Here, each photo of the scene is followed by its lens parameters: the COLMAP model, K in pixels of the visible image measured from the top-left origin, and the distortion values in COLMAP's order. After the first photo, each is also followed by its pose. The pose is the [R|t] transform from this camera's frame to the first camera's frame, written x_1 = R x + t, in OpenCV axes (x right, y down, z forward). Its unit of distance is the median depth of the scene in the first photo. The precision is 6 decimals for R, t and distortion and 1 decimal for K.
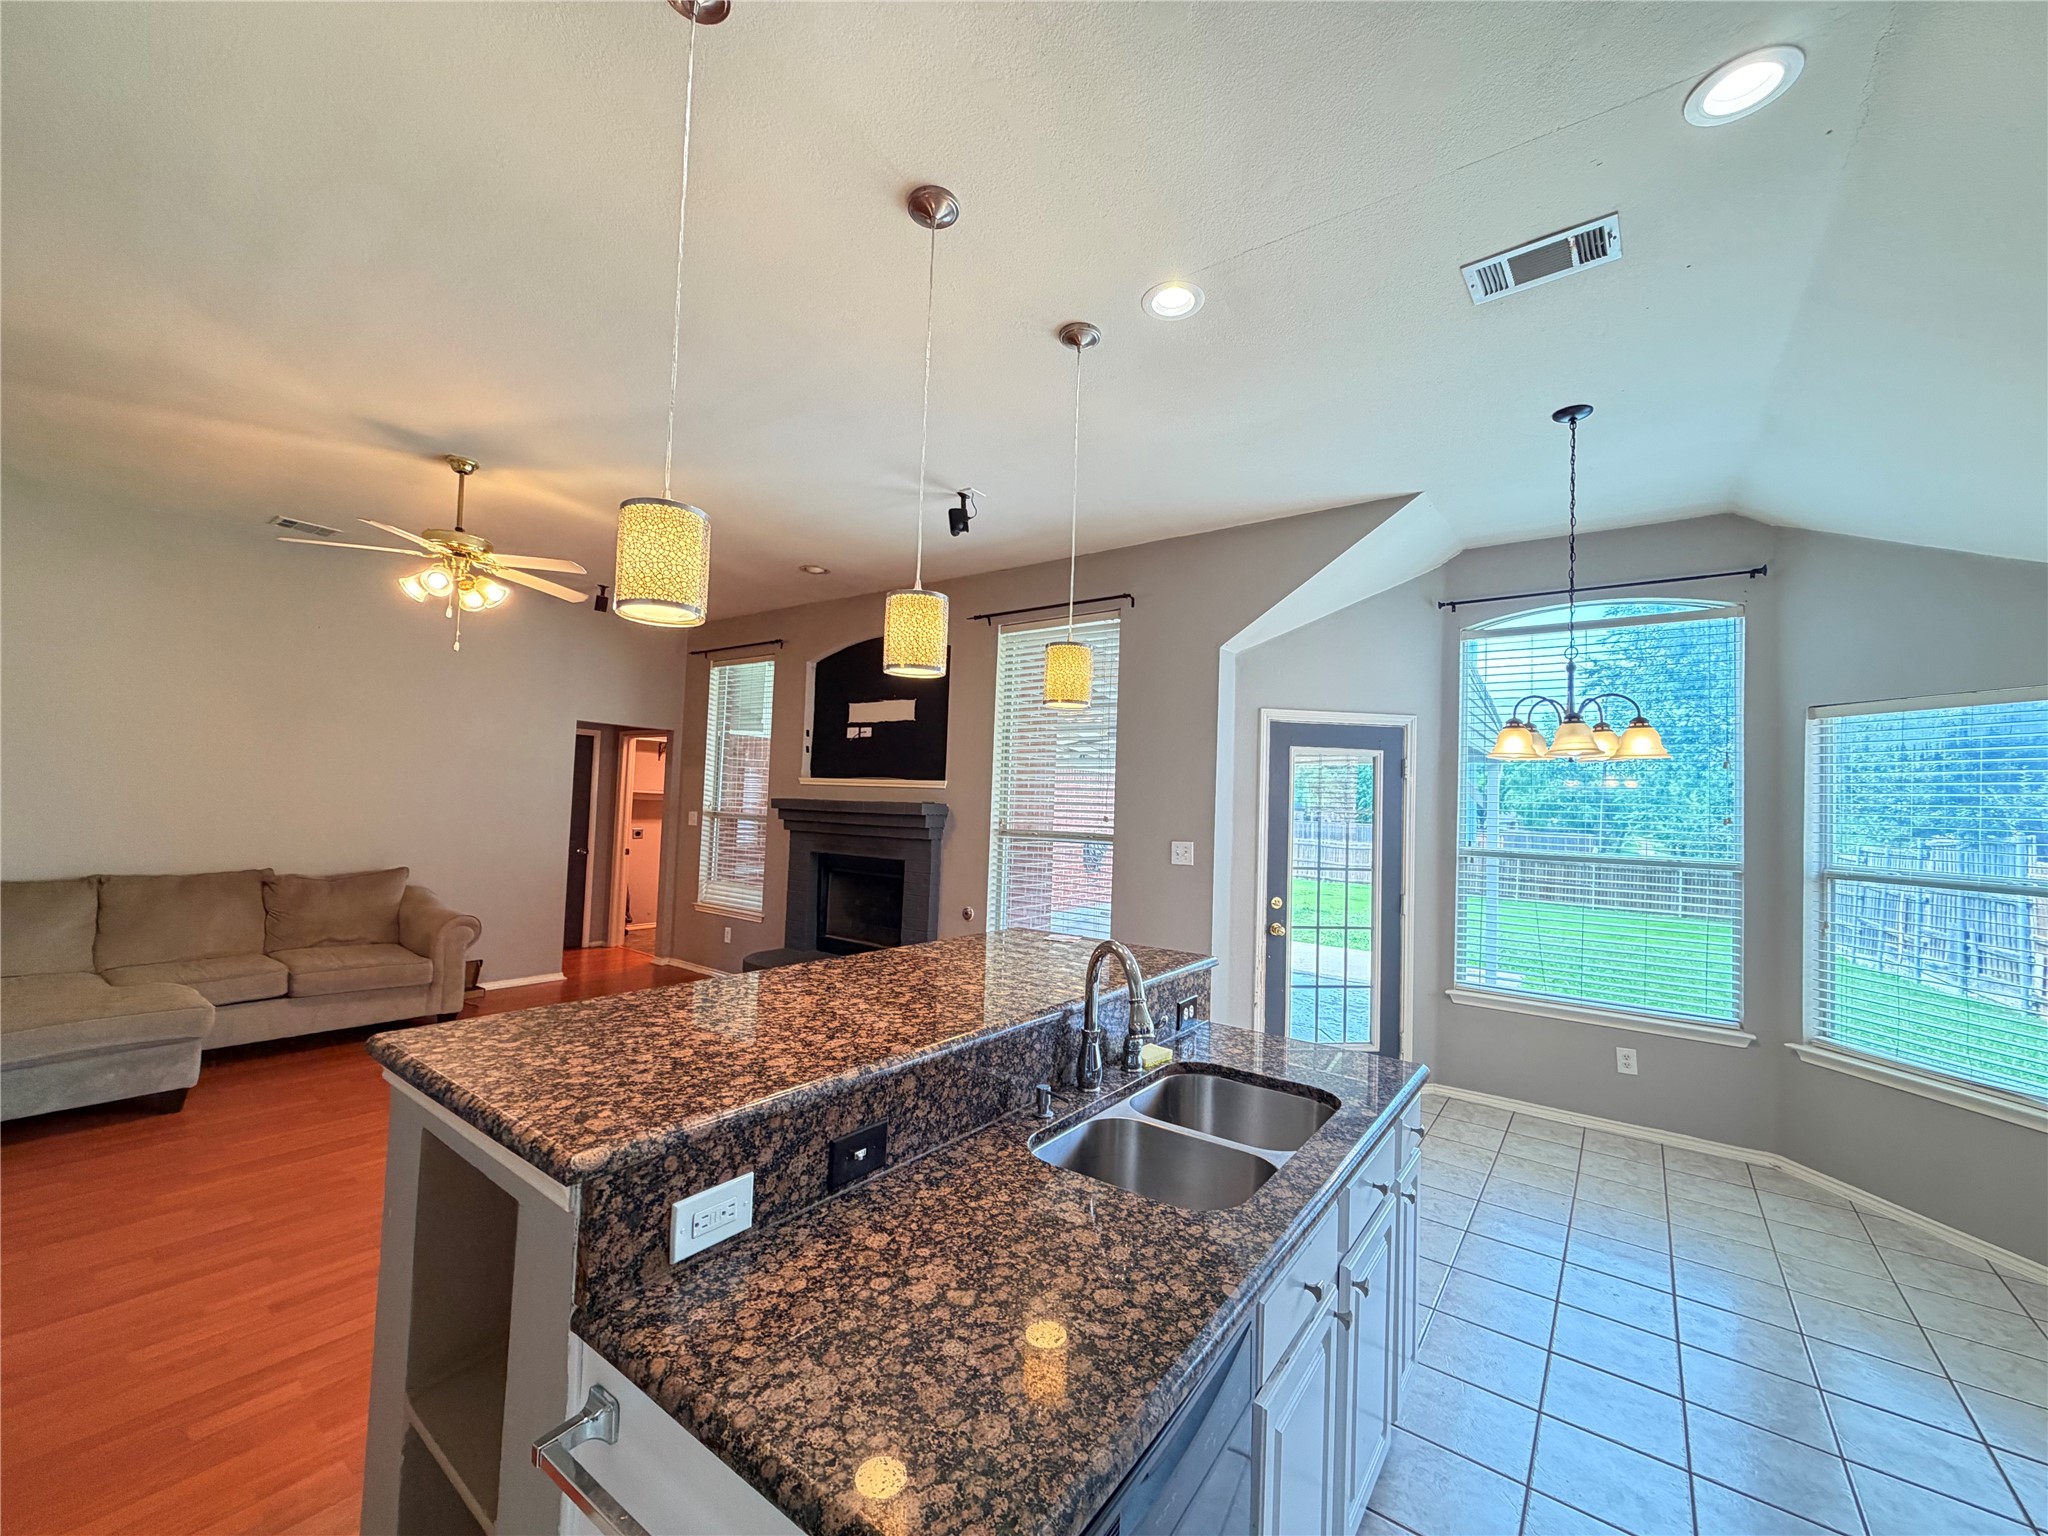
lens RADIAL K [[813.8, 0, 1020.0], [0, 813.8, 767.6], [0, 0, 1]] dist [-0.001088, 0.000263]
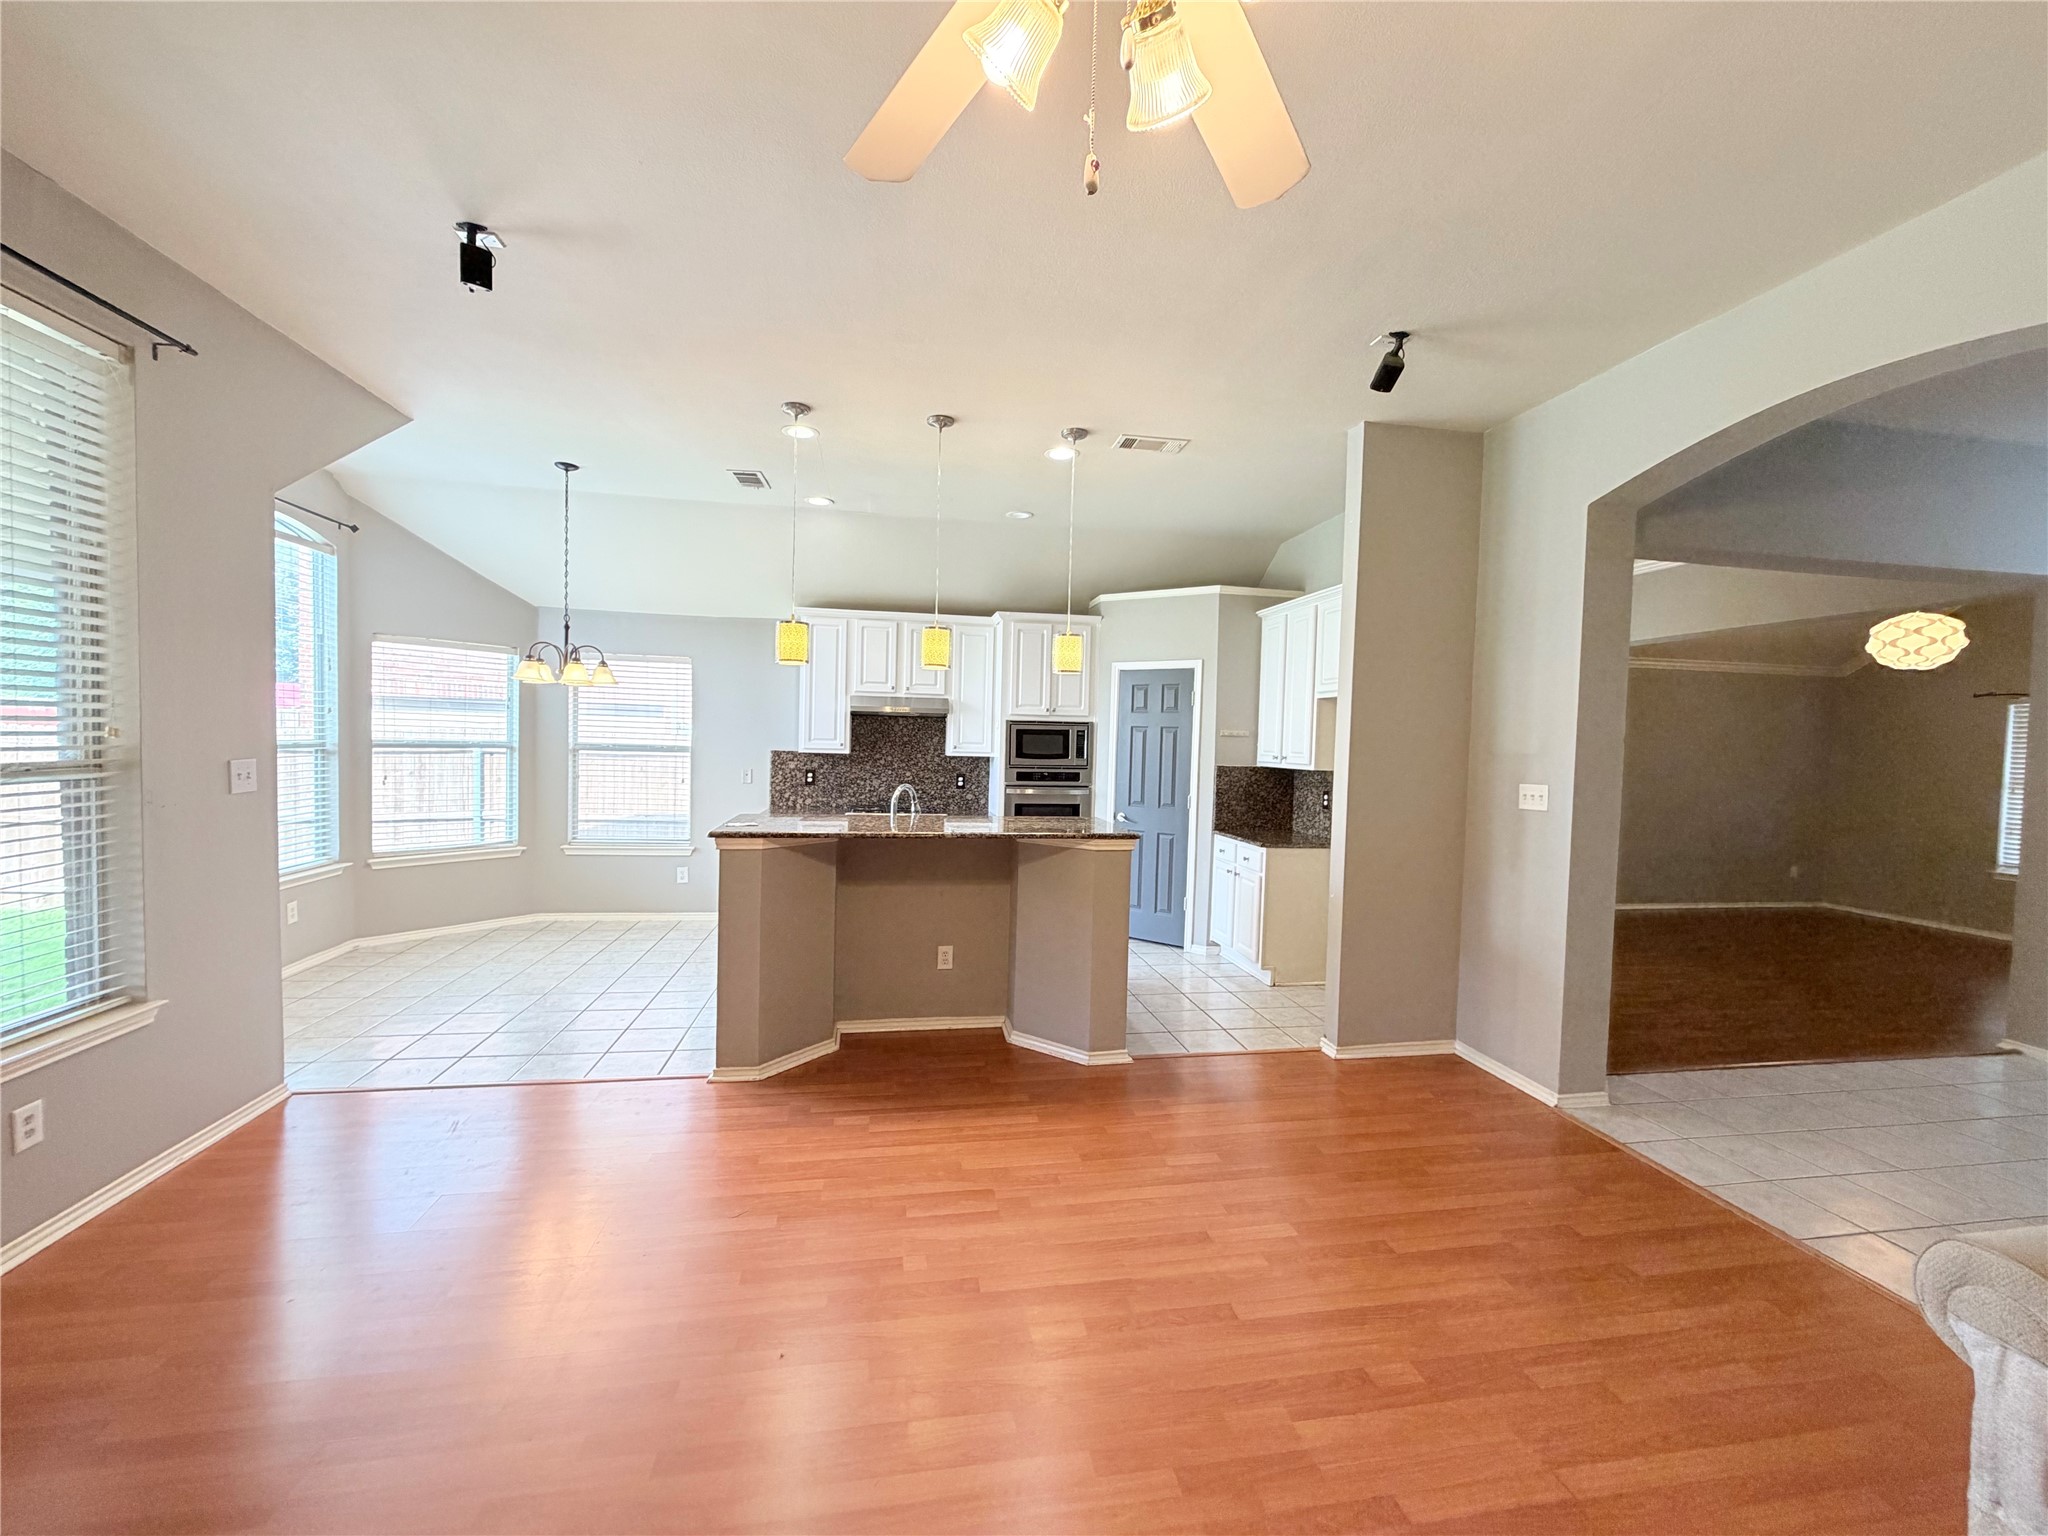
lens RADIAL K [[813.8, 0, 1018.2], [0, 813.8, 769.1], [0, 0, 1]] dist [-0.001088, 0.000263]
pose [[-0.721589, -0.082815, 0.687350, -0.749030], [-0.082680, 0.996023, 0.033207, 0.021031], [-0.687367, -0.032869, -0.725566, 1.034150]]
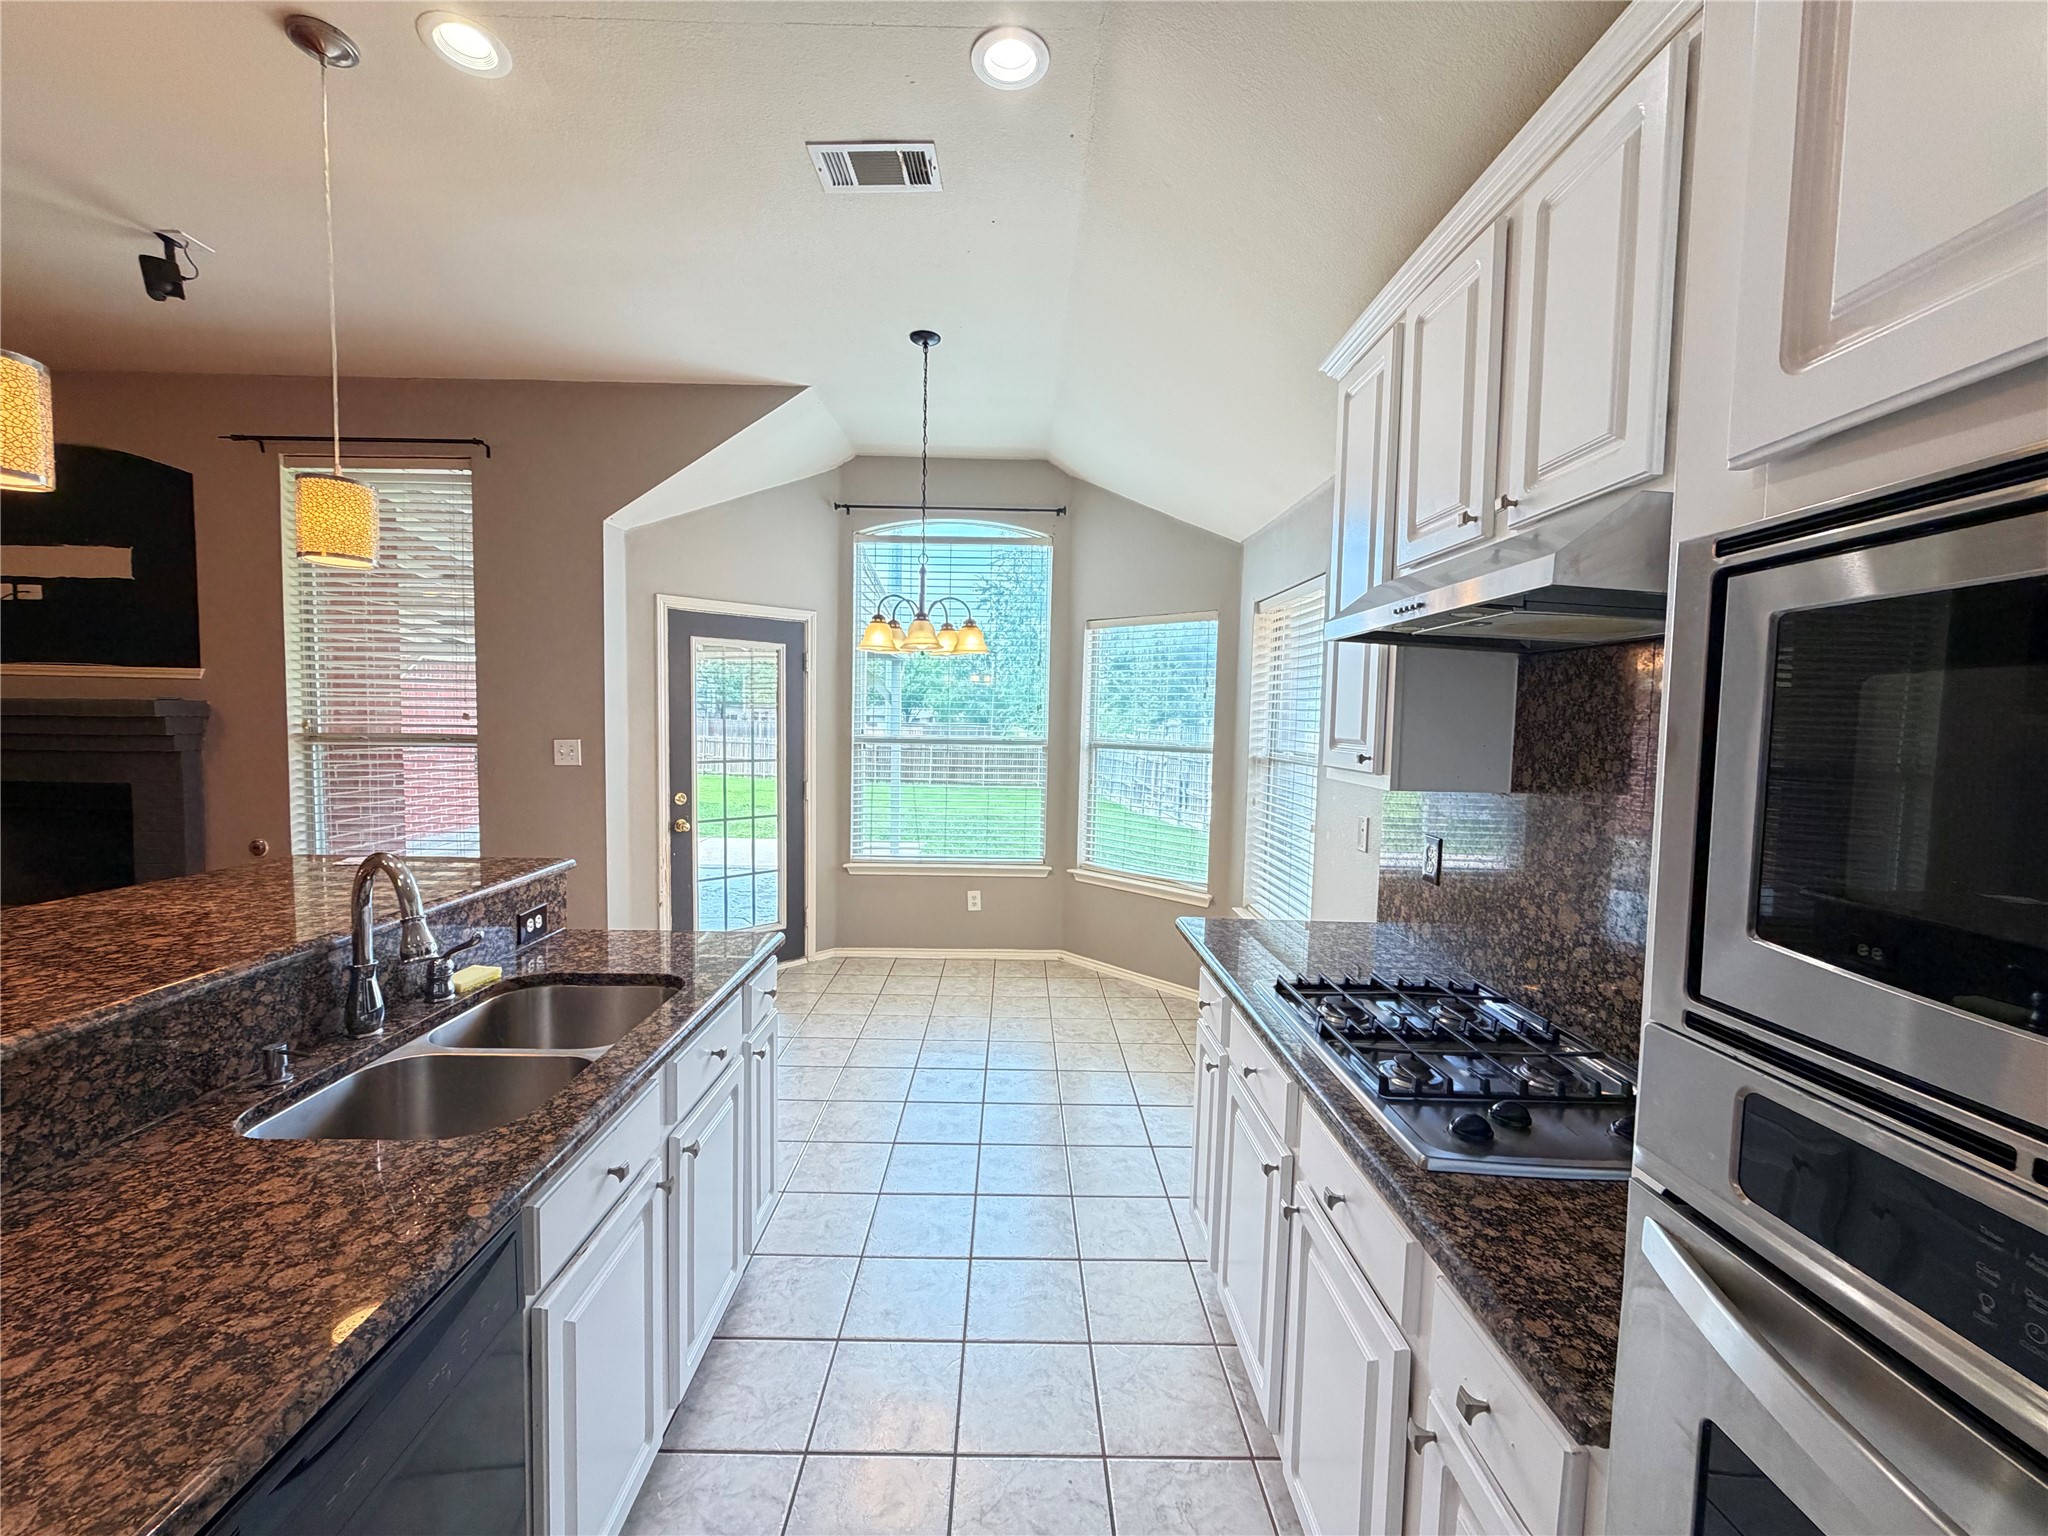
lens RADIAL K [[813.8, 0, 1020.4], [0, 813.8, 767.9], [0, 0, 1]] dist [-0.001088, 0.000263]
pose [[0.795327, -0.057988, 0.603400, 0.054433], [-0.016663, 0.992946, 0.117387, 0.008984], [-0.605951, -0.103416, 0.788751, -0.007671]]
